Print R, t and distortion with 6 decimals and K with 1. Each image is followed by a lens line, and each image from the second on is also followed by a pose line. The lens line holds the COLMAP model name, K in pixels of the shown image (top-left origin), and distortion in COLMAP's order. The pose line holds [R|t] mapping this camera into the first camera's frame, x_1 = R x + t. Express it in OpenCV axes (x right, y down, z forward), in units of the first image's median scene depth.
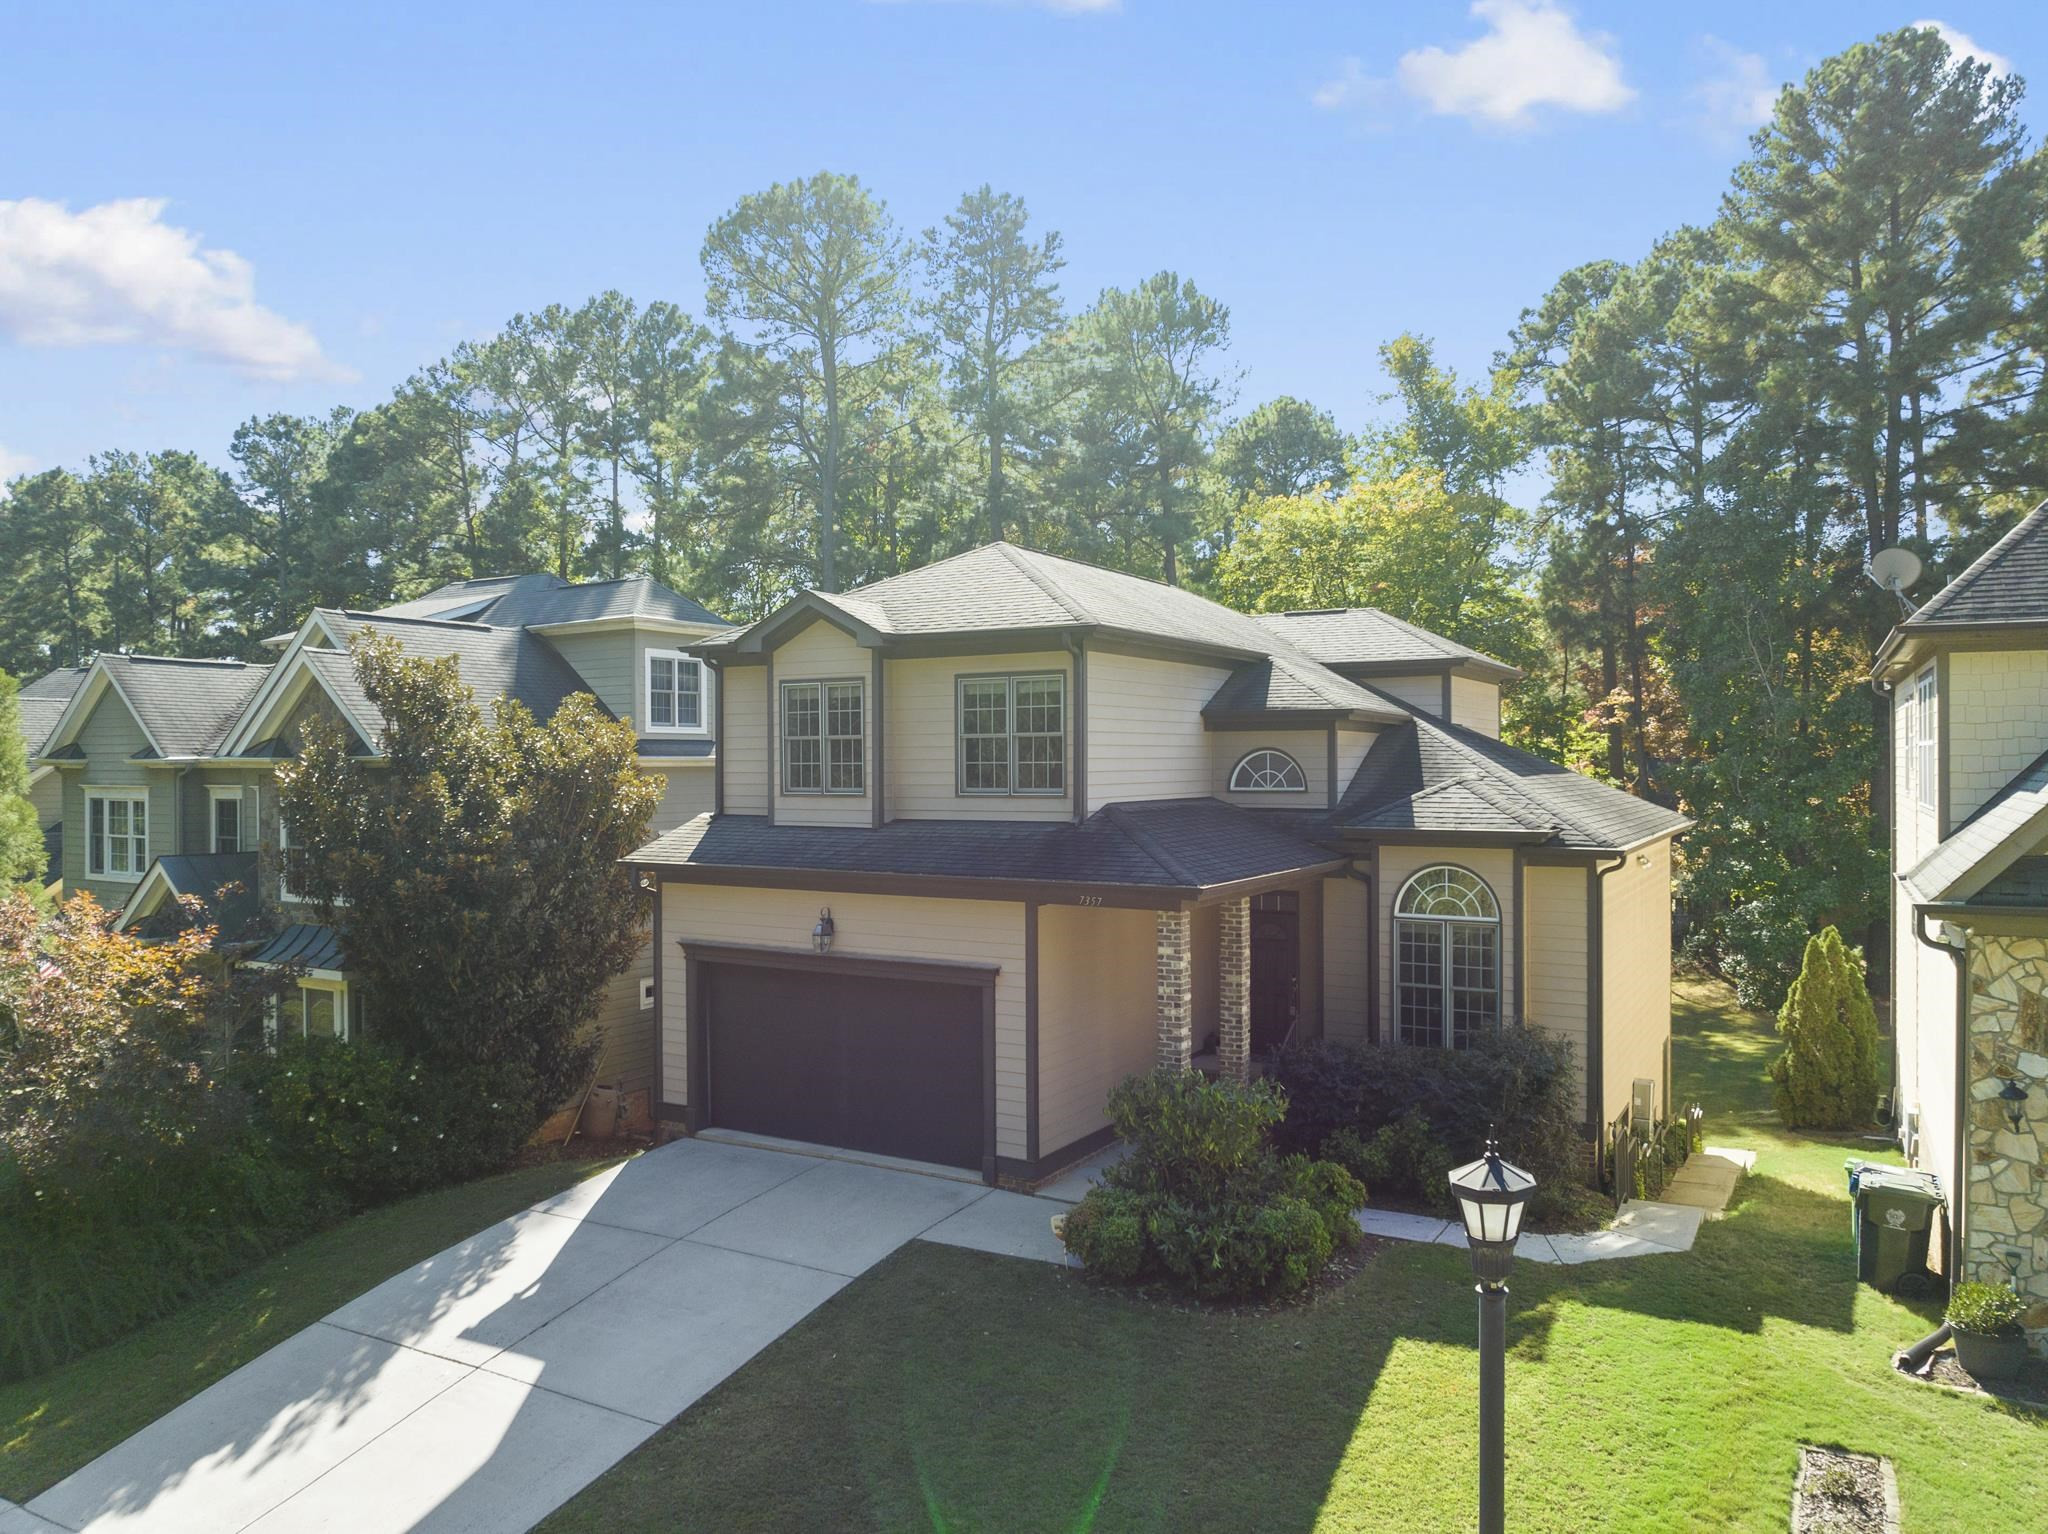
lens RADIAL K [[1417.4, 0, 1033.8], [0, 1417.4, 763.5], [0, 0, 1]] dist [-0.043974, 0.010833]
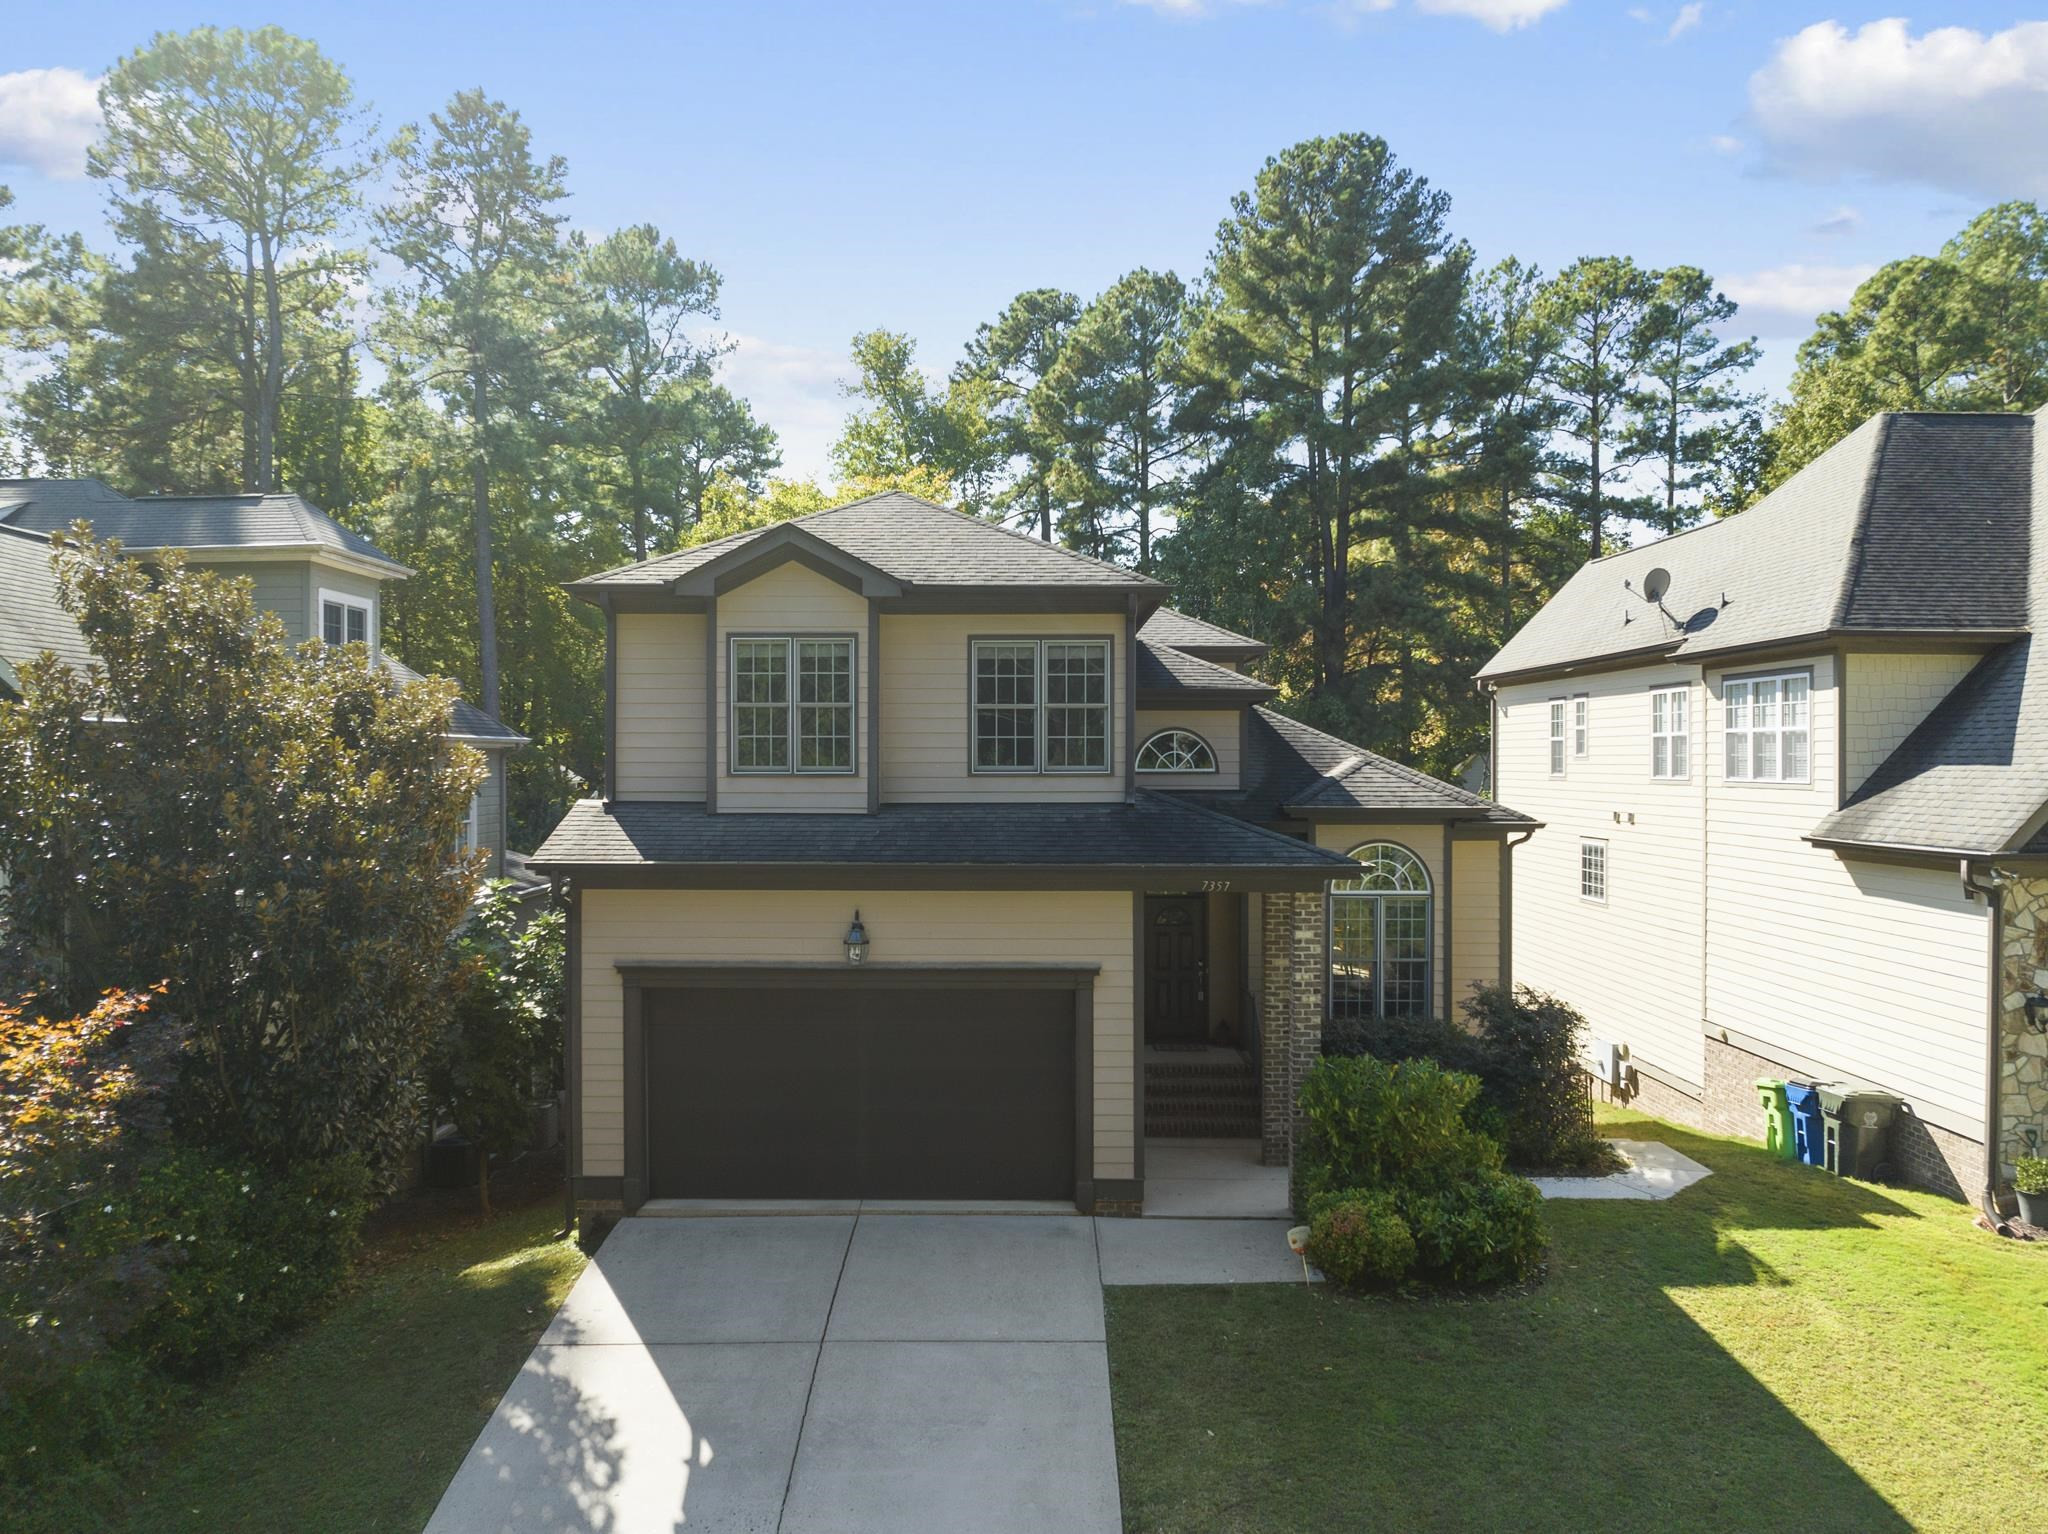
lens RADIAL K [[1417.4, 0, 1021.0], [0, 1417.4, 763.0], [0, 0, 1]] dist [-0.043974, 0.010833]
pose [[0.869411, 0.004442, 0.494069, -0.504099], [-0.004181, 0.999990, -0.001633, 0.018641], [-0.494071, -0.000645, 0.869421, 0.254770]]
